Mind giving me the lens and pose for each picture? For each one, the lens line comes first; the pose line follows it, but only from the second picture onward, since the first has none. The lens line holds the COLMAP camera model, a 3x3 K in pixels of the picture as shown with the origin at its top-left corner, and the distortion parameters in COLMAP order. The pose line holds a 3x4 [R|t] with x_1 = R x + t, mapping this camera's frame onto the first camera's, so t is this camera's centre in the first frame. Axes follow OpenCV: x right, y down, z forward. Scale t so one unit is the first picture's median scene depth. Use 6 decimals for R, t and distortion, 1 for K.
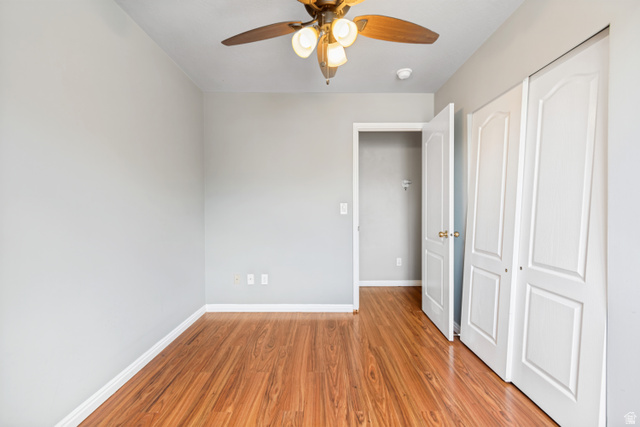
lens RADIAL K [[288.2, 0, 321.7], [0, 288.2, 212.4], [0, 0, 1]] dist [0.001107, 0.000020]
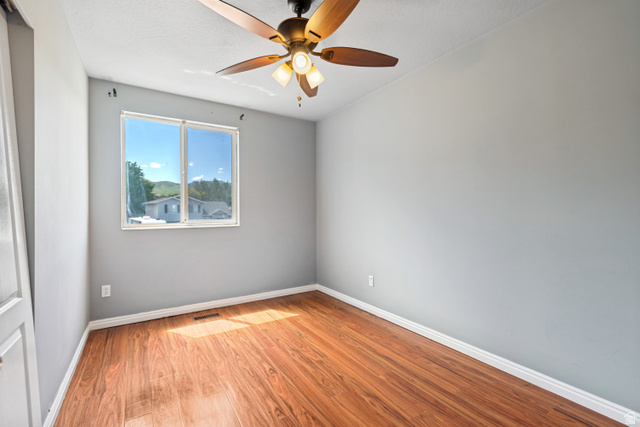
lens RADIAL K [[288.2, 0, 321.7], [0, 288.2, 212.4], [0, 0, 1]] dist [0.001107, 0.000020]
pose [[-0.849845, 0.006701, -0.526990, 0.480944], [0.001246, 0.999942, 0.010707, -0.016172], [0.527031, 0.008442, -0.849804, 1.726272]]
